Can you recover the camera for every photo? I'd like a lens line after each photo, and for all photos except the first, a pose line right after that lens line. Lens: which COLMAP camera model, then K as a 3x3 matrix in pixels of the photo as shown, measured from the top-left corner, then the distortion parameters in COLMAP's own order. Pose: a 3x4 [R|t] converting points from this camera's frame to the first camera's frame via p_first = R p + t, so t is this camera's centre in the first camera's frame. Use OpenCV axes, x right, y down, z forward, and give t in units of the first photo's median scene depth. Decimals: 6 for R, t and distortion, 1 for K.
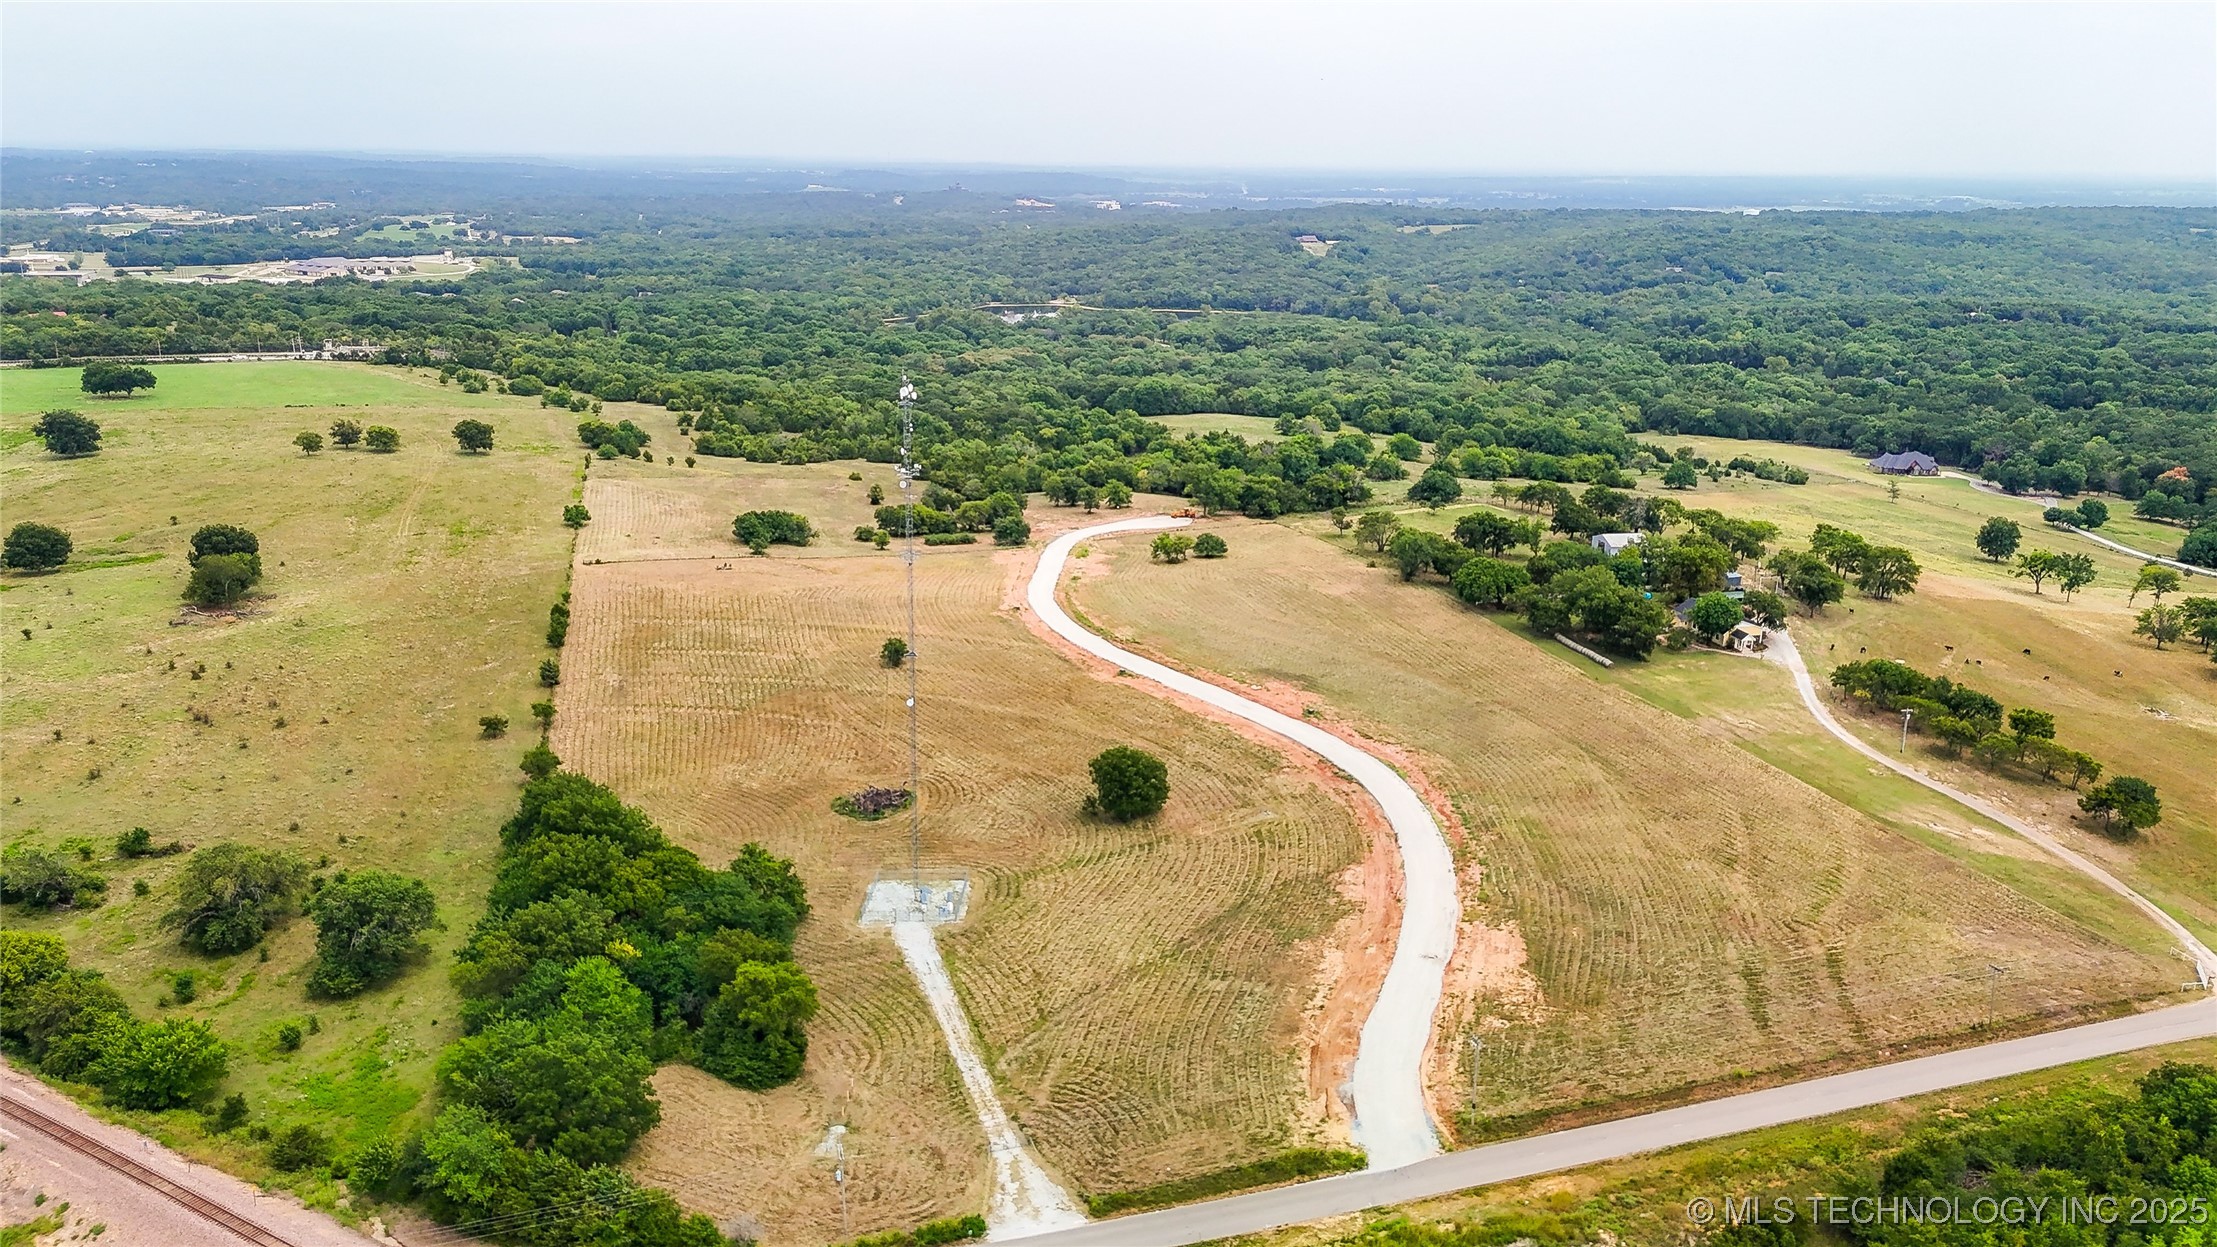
lens RADIAL K [[1636.2, 0, 1123.8], [0, 1636.2, 639.2], [0, 0, 1]] dist [0.074887, -0.064788]
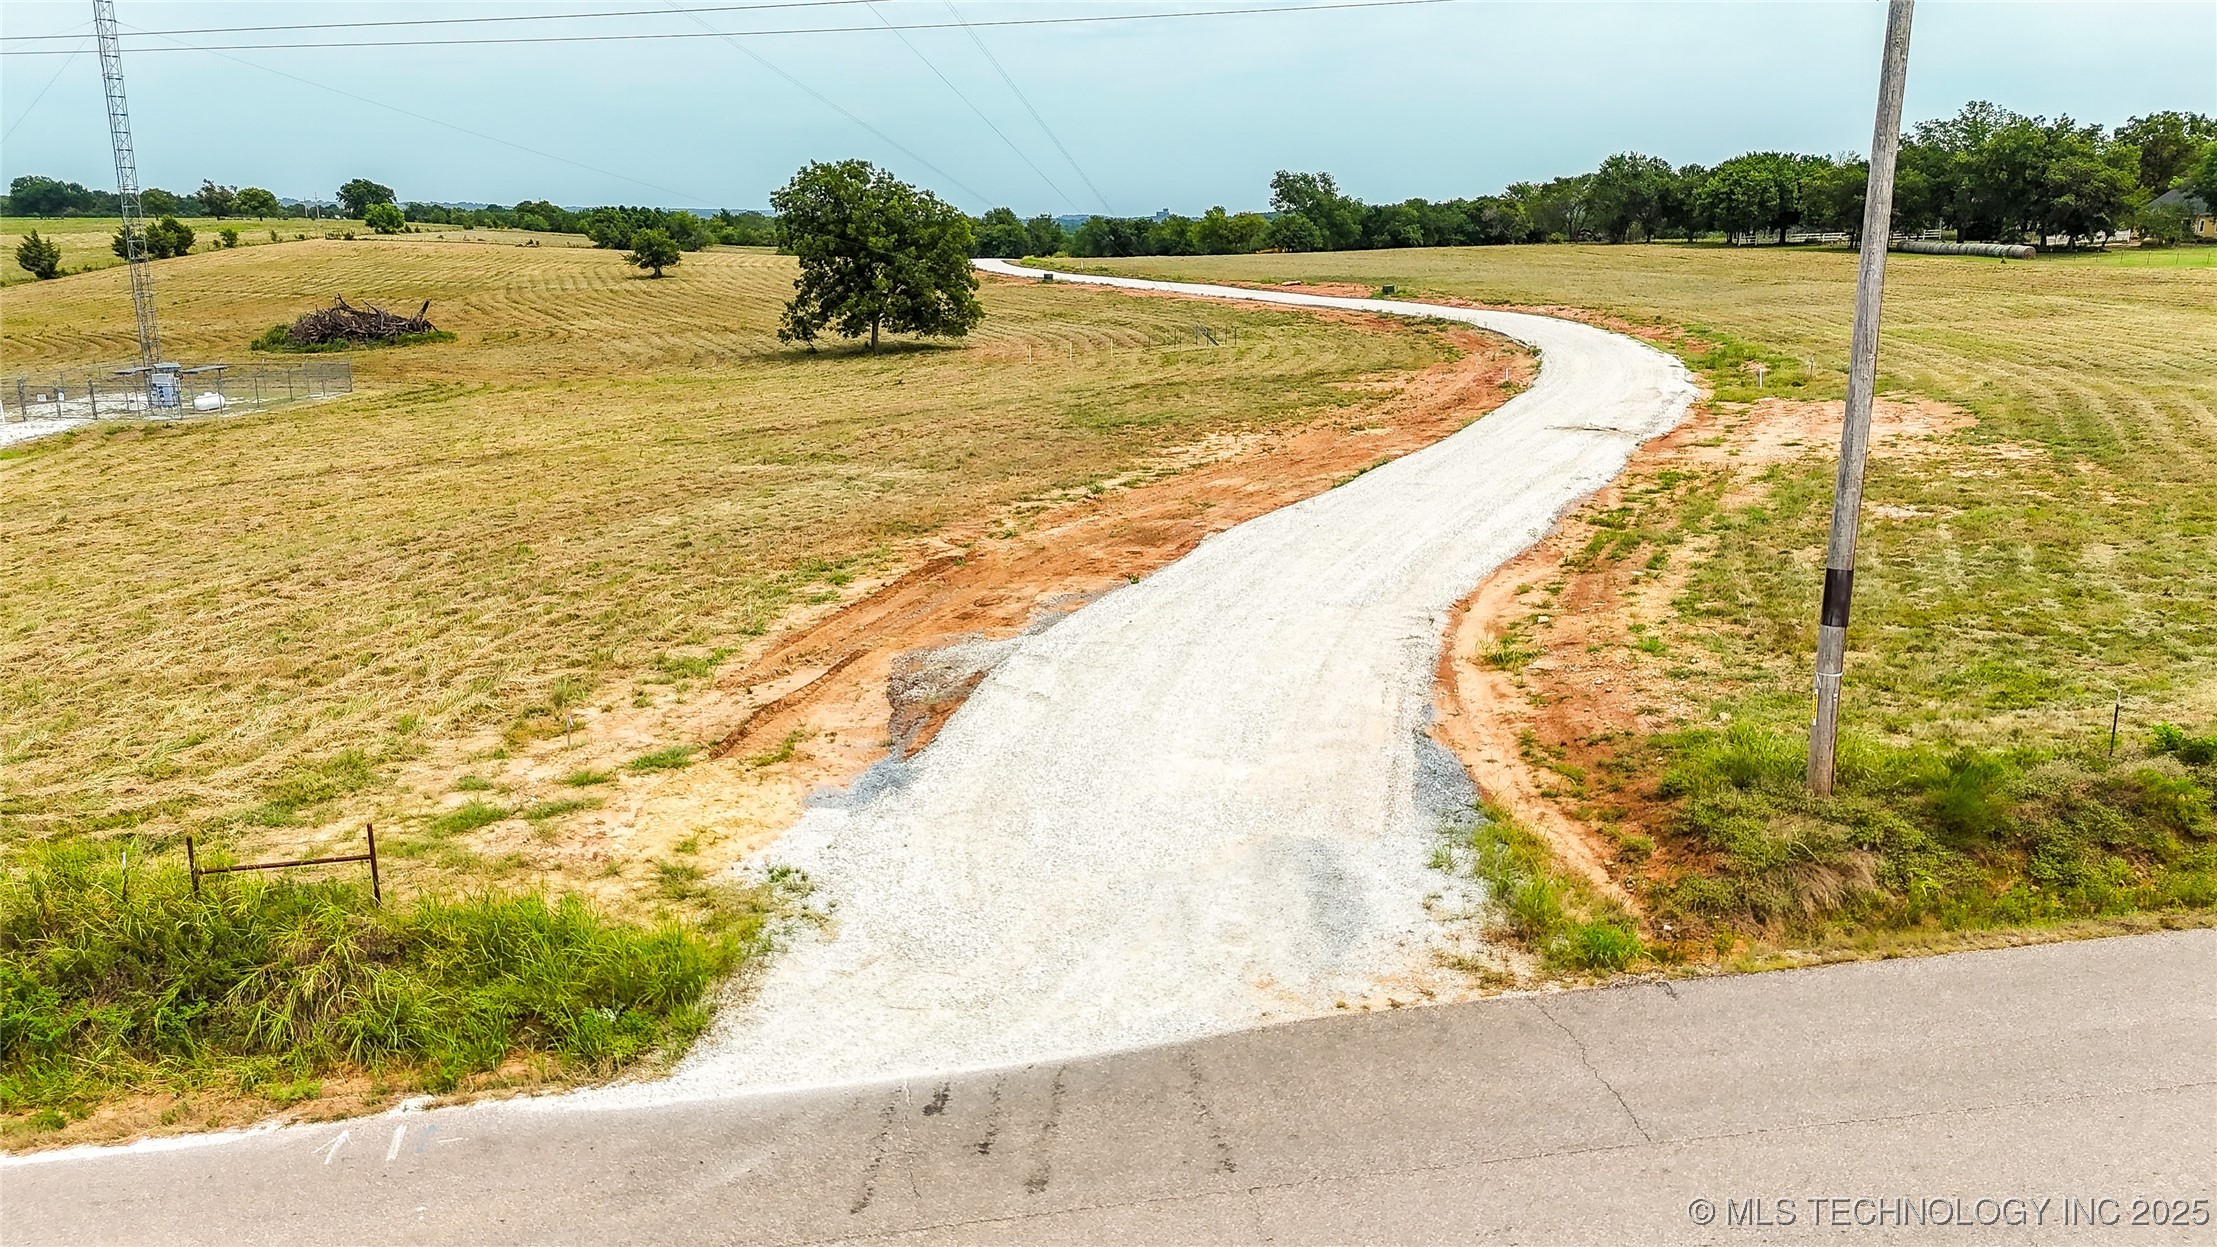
lens RADIAL K [[1636.2, 0, 1107.8], [0, 1636.2, 628.6], [0, 0, 1]] dist [0.074887, -0.064788]
pose [[0.989606, 0.023530, -0.141864, 0.091712], [-0.029764, 0.998675, -0.041980, 0.148242], [0.140688, 0.045766, 0.988996, 0.451061]]
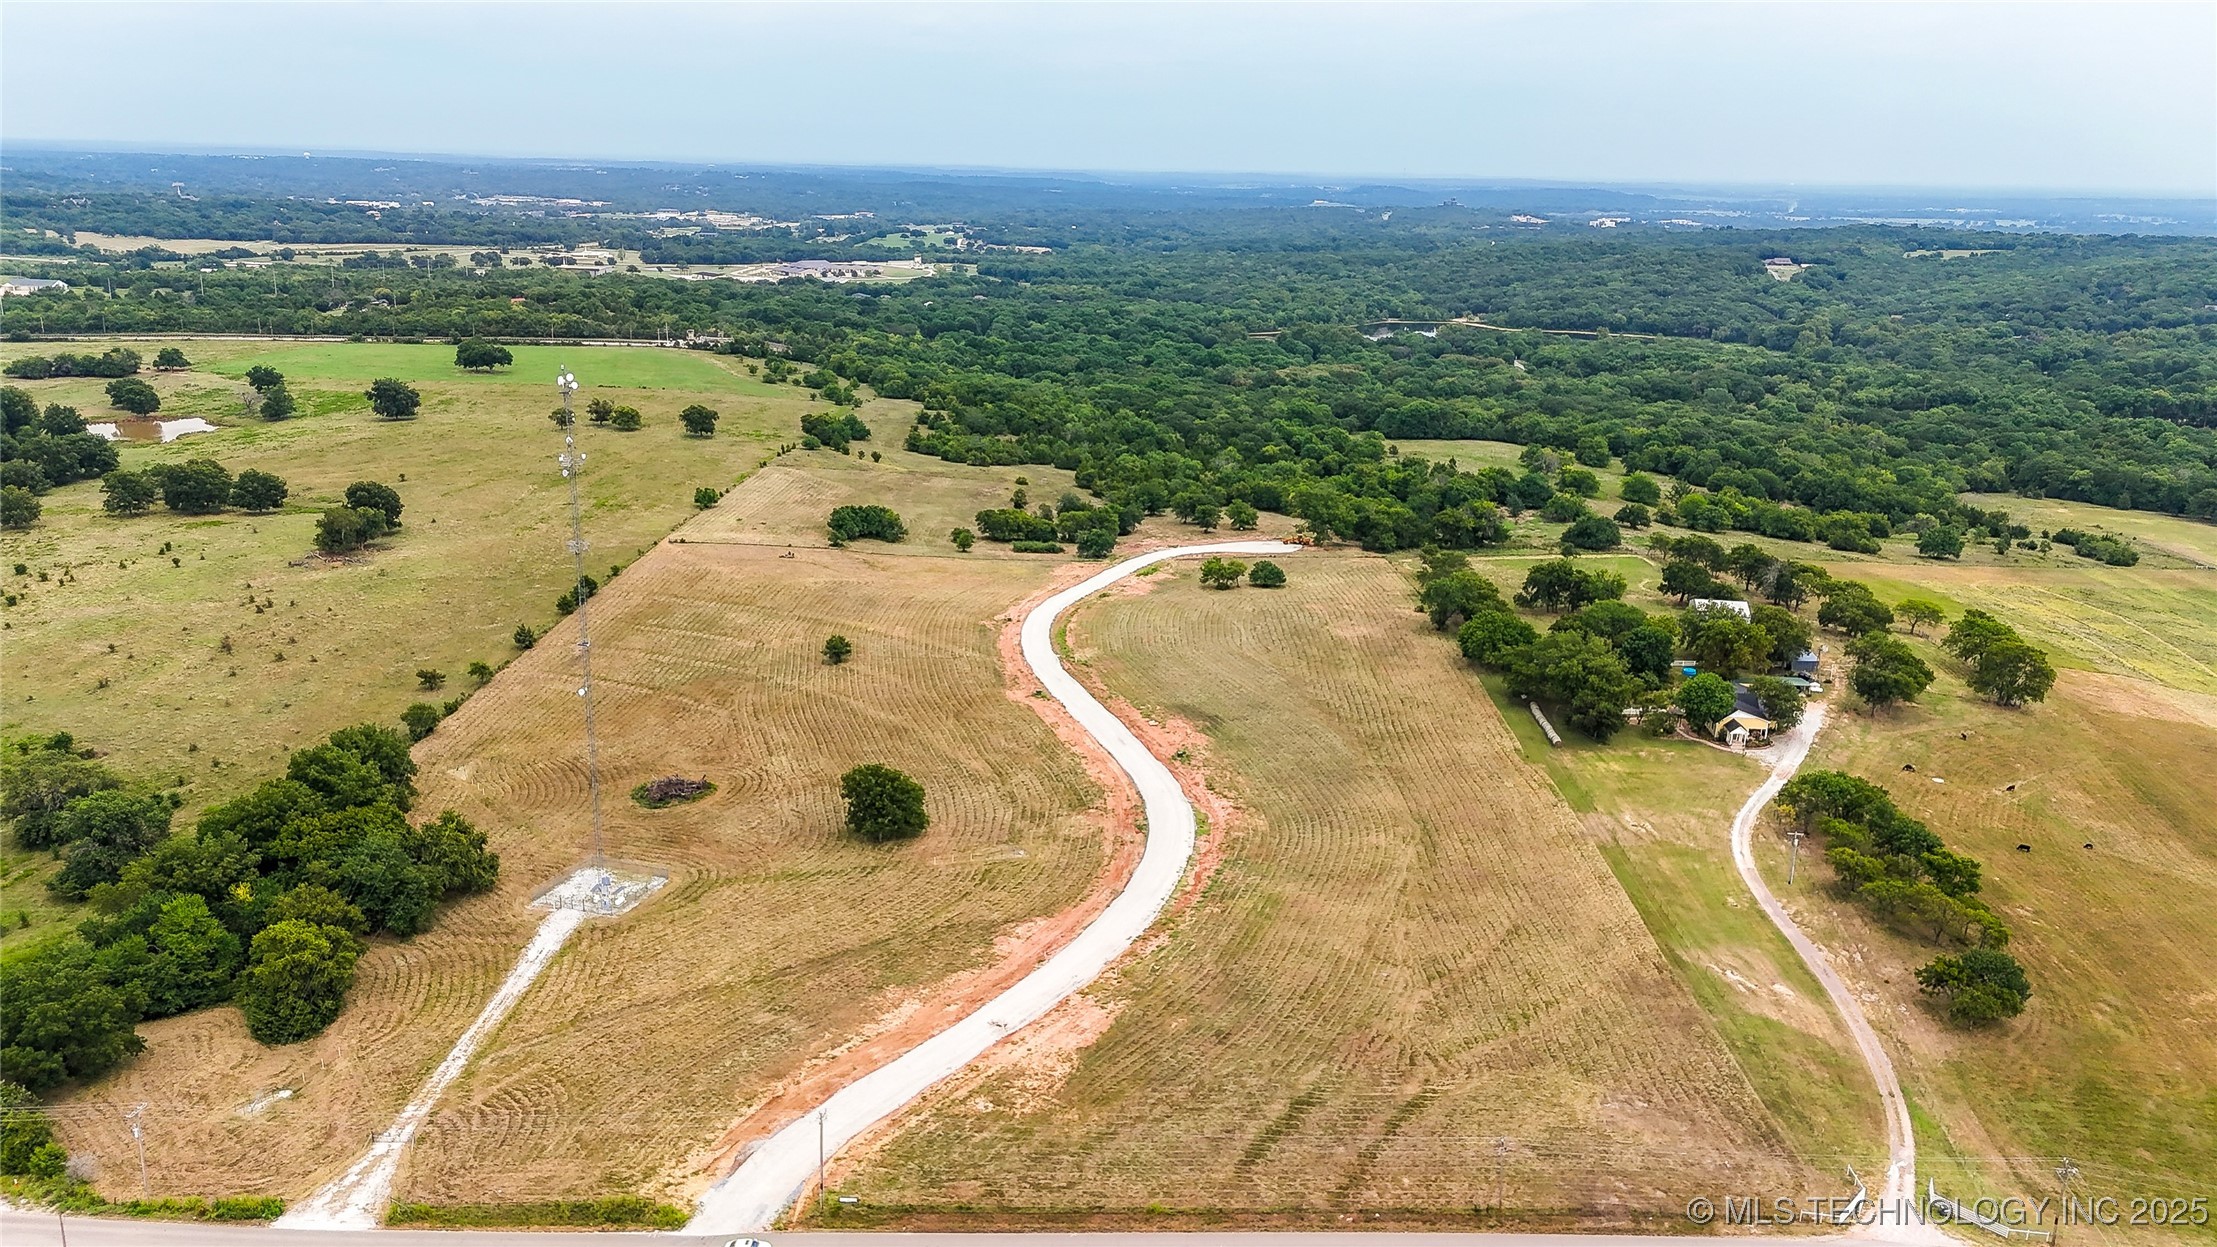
lens RADIAL K [[1636.2, 0, 1118.8], [0, 1636.2, 629.8], [0, 0, 1]] dist [0.074887, -0.064788]
pose [[0.949224, 0.093652, -0.300340, 0.313770], [-0.097921, 0.995194, 0.000840, -0.021215], [0.298975, 0.028612, 0.953832, 0.084240]]
